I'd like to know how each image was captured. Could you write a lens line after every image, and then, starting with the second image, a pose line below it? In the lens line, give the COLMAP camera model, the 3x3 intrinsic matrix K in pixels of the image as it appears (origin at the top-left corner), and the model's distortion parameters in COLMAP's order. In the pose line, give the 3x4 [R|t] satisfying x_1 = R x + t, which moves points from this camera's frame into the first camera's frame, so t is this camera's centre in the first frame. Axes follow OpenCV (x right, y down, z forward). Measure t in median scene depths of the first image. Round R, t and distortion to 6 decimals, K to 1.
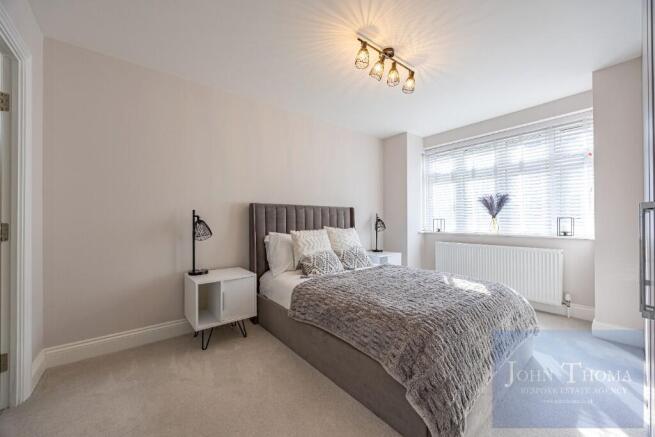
lens RADIAL K [[248.9, 0, 326.0], [0, 248.9, 219.3], [0, 0, 1]] dist [-0.001261, -0.000044]
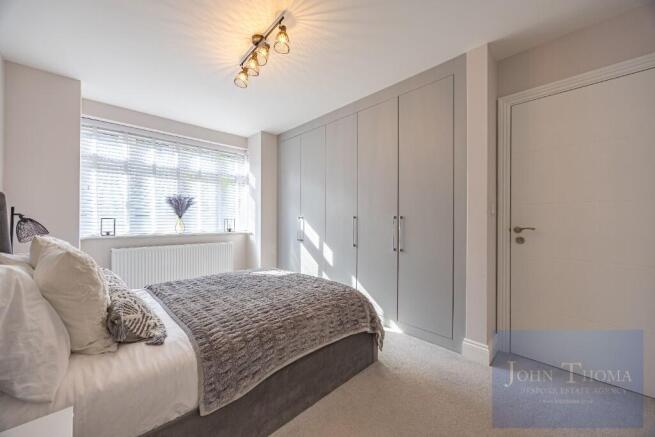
lens RADIAL K [[248.9, 0, 326.5], [0, 248.9, 219.5], [0, 0, 1]] dist [-0.001261, -0.000044]
pose [[-0.096793, 0.007793, 0.995274, -0.397132], [-0.003868, 0.999959, -0.008206, 0.005572], [-0.995297, -0.004644, -0.096759, 0.469187]]
